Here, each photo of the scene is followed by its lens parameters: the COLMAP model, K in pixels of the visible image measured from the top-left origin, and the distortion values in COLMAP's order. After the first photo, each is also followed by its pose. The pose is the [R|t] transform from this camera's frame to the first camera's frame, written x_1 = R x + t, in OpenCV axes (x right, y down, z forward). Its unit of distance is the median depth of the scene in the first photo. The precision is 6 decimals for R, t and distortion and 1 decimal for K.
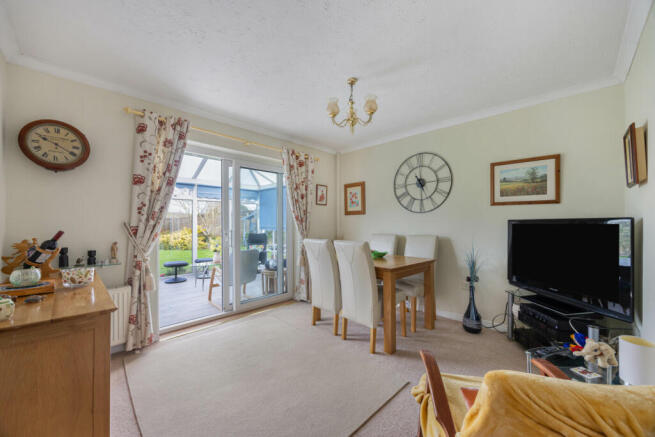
lens RADIAL K [[253.0, 0, 328.4], [0, 253.0, 220.9], [0, 0, 1]] dist [0.002032, 0.000029]
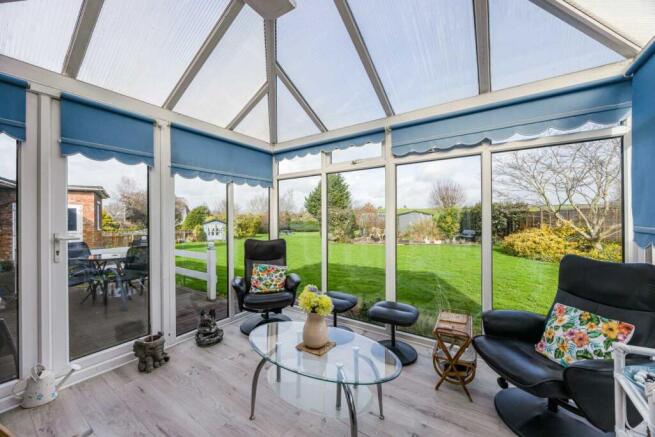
lens RADIAL K [[253.0, 0, 324.4], [0, 253.0, 218.4], [0, 0, 1]] dist [0.002032, 0.000029]
pose [[0.202964, 0.002083, -0.979184, -0.211050], [0.010424, 0.999936, 0.004288, 0.010015], [0.979131, -0.011077, 0.202930, 1.336334]]
